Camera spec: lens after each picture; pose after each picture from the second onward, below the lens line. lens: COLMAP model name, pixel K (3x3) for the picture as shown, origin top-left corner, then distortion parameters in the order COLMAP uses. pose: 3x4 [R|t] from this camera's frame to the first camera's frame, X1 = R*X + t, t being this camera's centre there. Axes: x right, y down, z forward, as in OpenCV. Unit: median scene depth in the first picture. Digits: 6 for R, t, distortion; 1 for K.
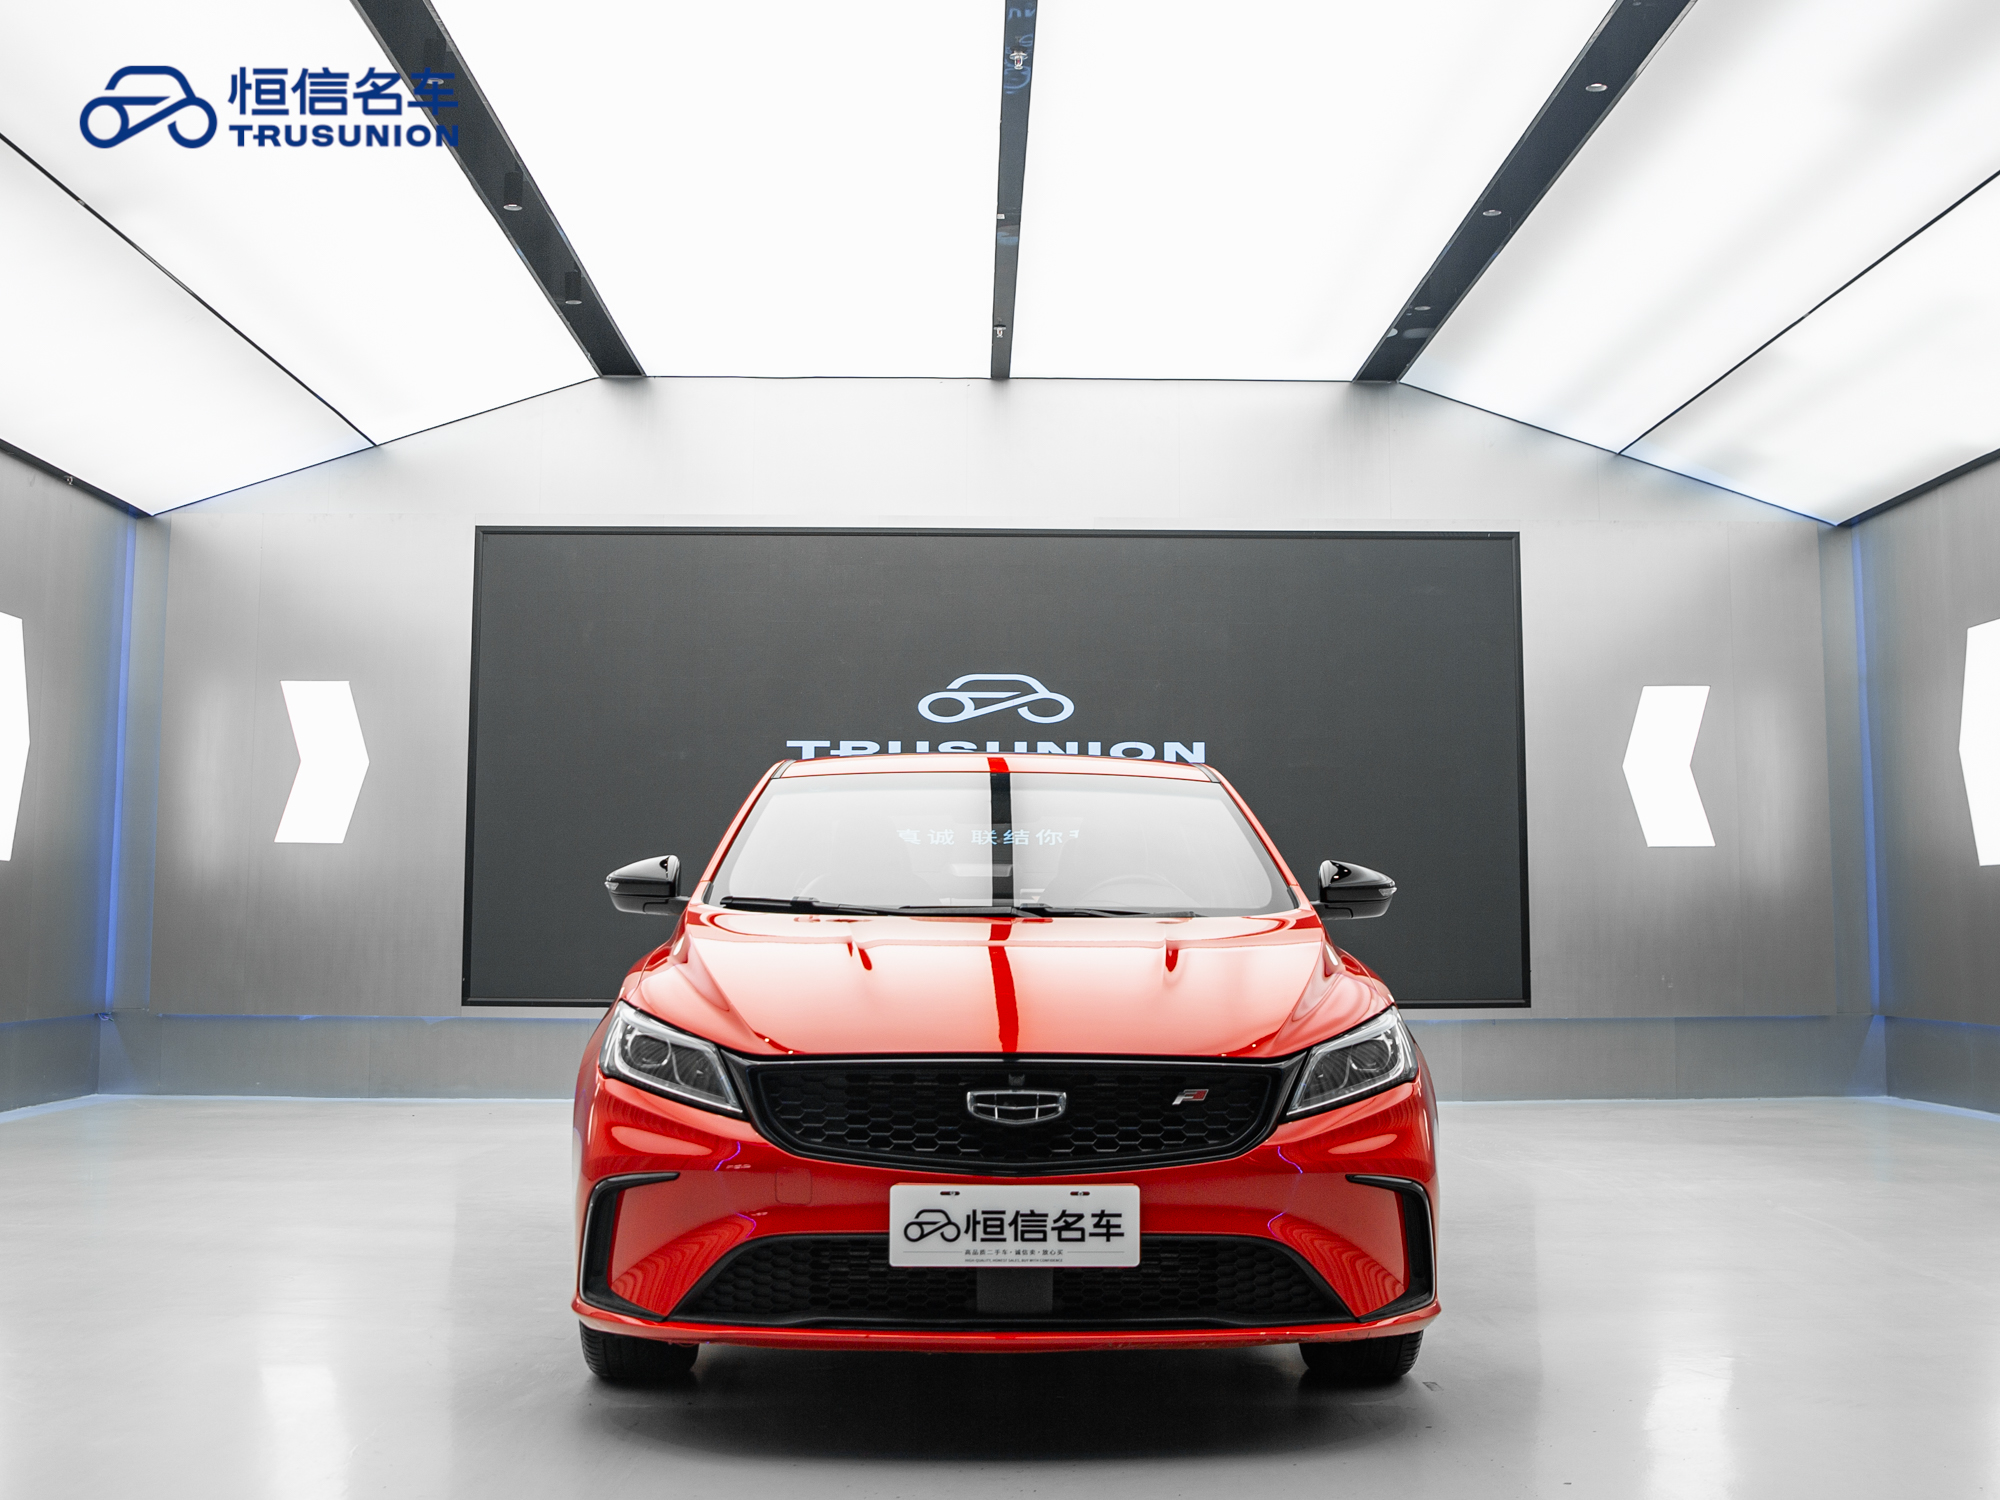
lens RADIAL K [[2296.8, 0, 1012.2], [0, 2296.8, 652.0], [0, 0, 1]] dist [-0.091133, 0.001268]
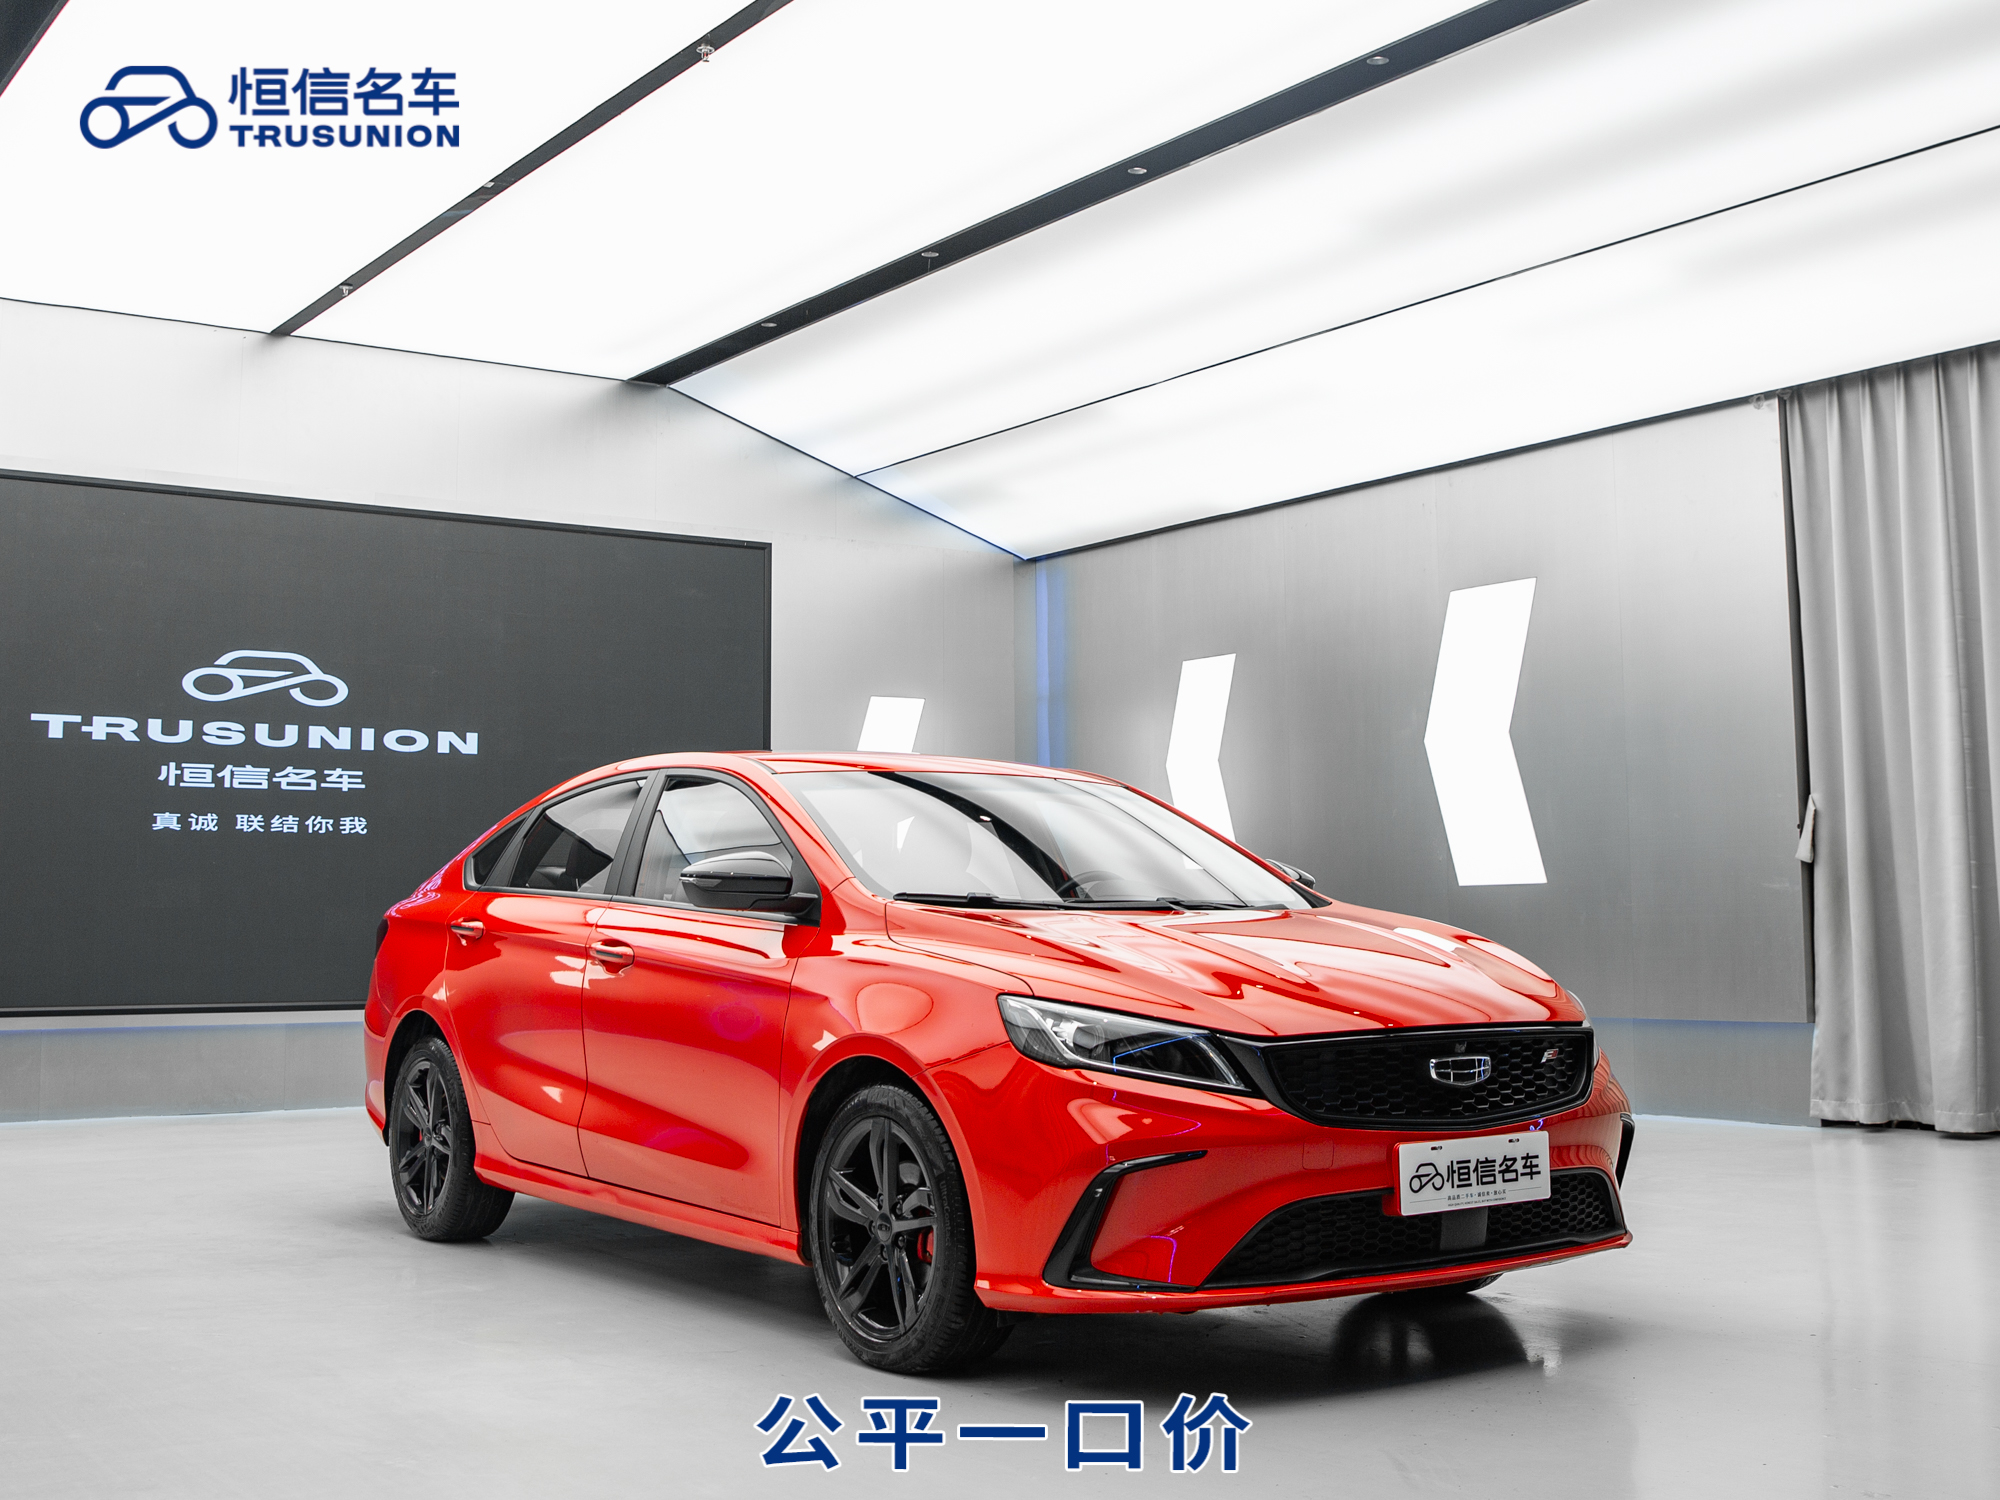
lens RADIAL K [[2328.1, 0, 1075.0], [0, 2328.1, 610.3], [0, 0, 1]] dist [-0.095011, 0.008931]
pose [[0.820606, 0.064782, 0.567811, -0.842936], [-0.056569, 0.997883, -0.032095, 0.013942], [-0.568688, -0.005783, 0.822533, 0.145248]]
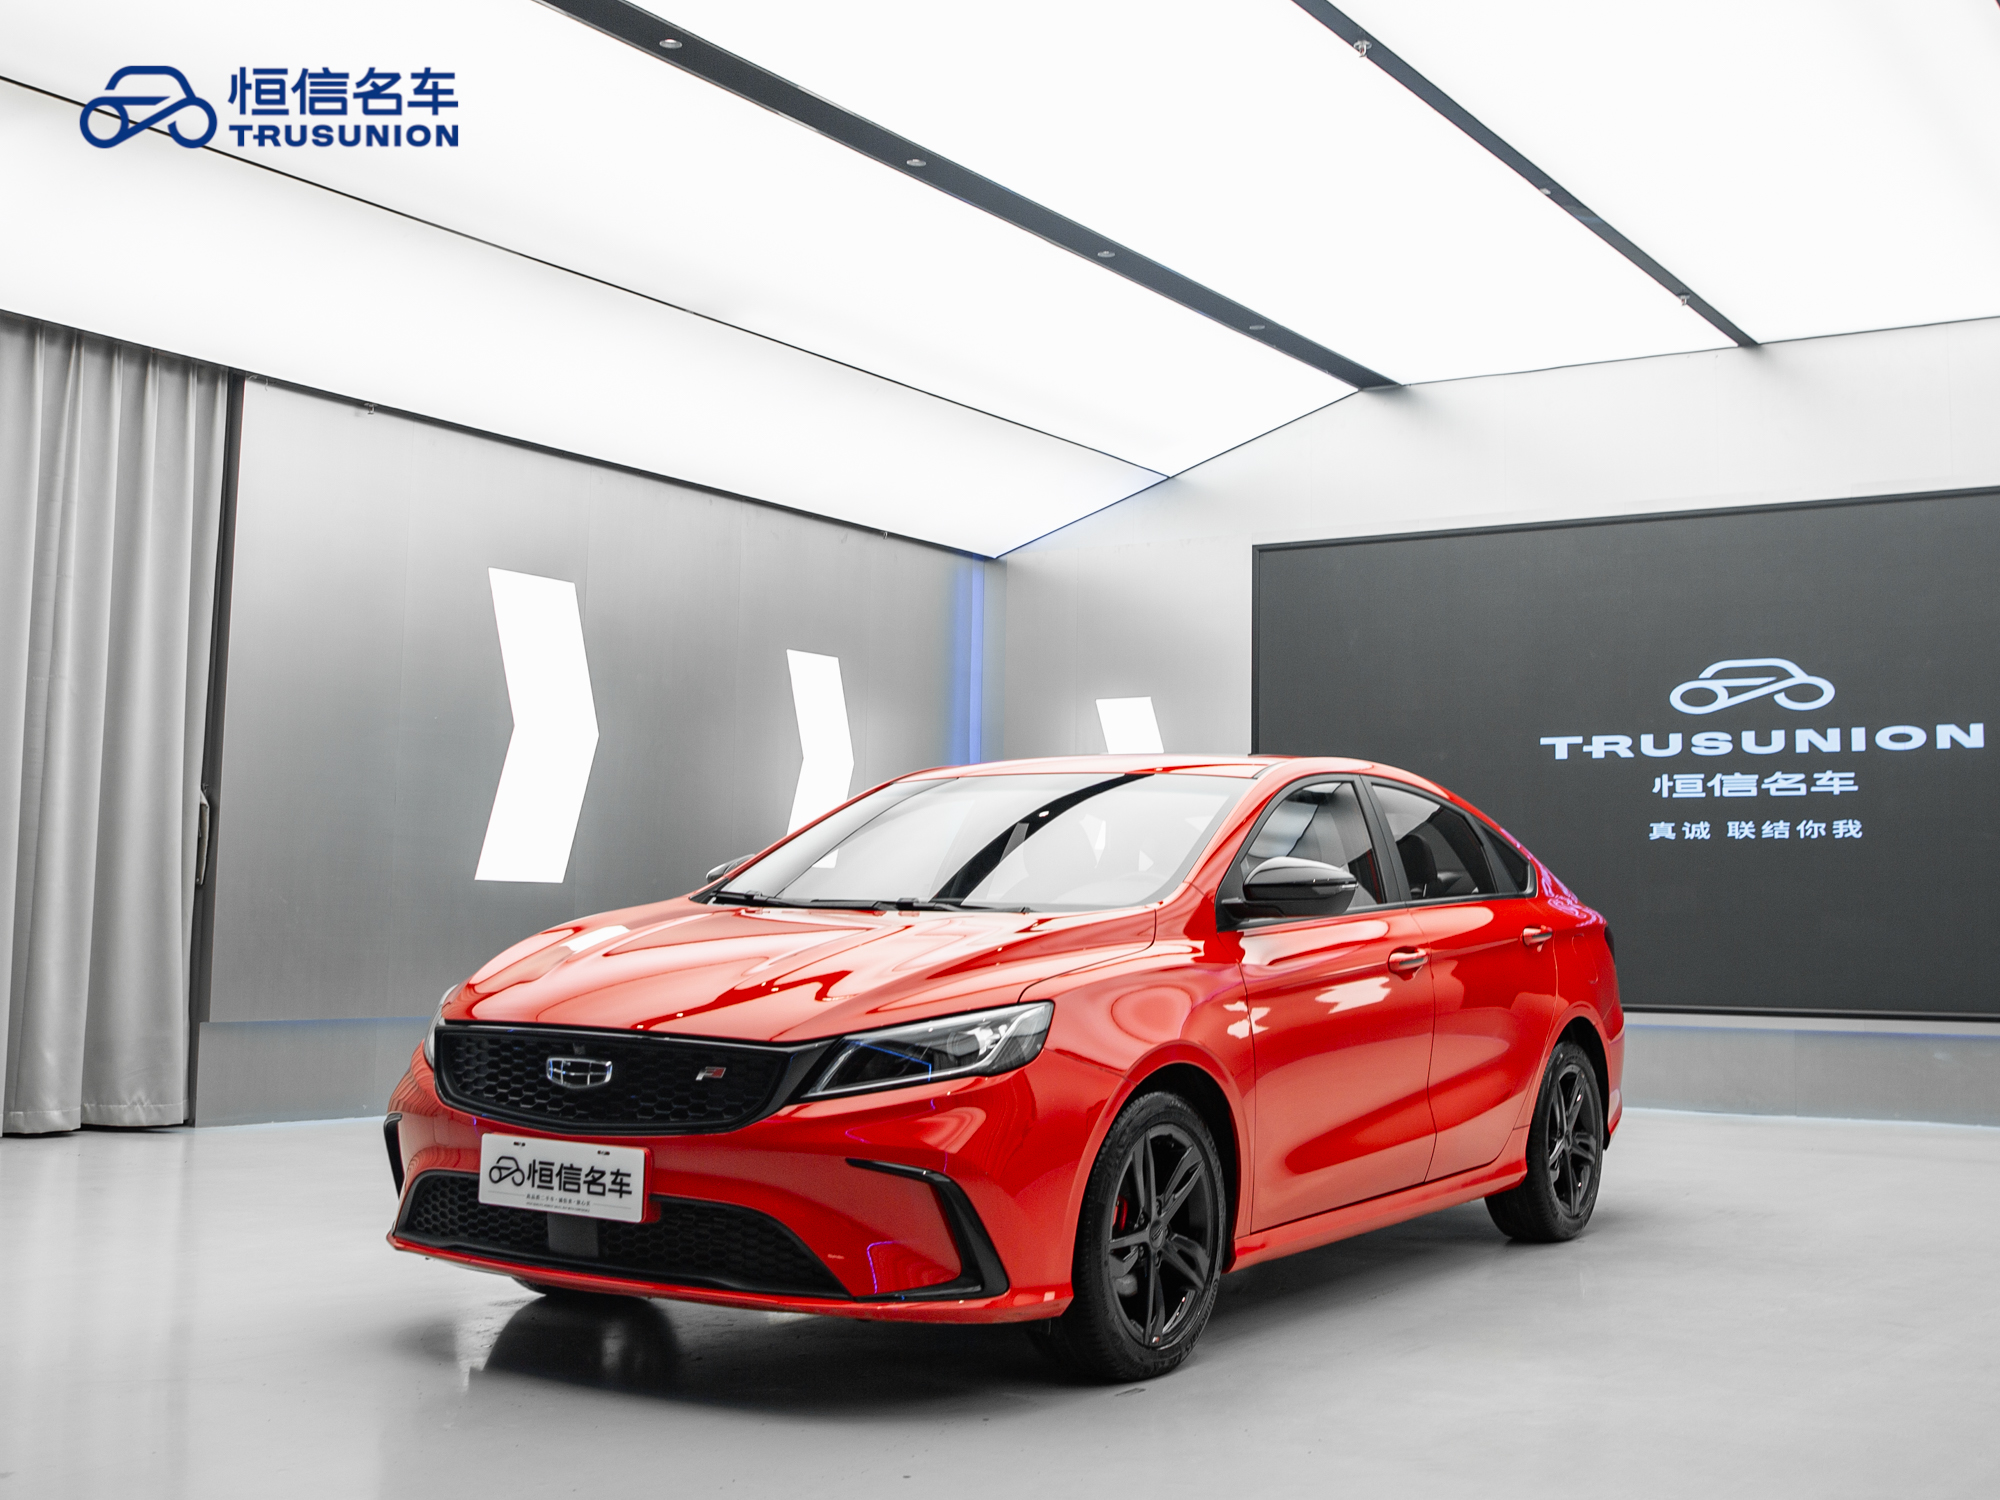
lens RADIAL K [[2296.8, 0, 1012.2], [0, 2296.8, 652.0], [0, 0, 1]] dist [-0.091133, 0.001268]
pose [[0.827838, -0.053397, -0.558419, 0.823677], [0.052676, 0.998460, -0.017383, 0.021187], [0.558488, -0.015025, 0.829377, 0.184650]]
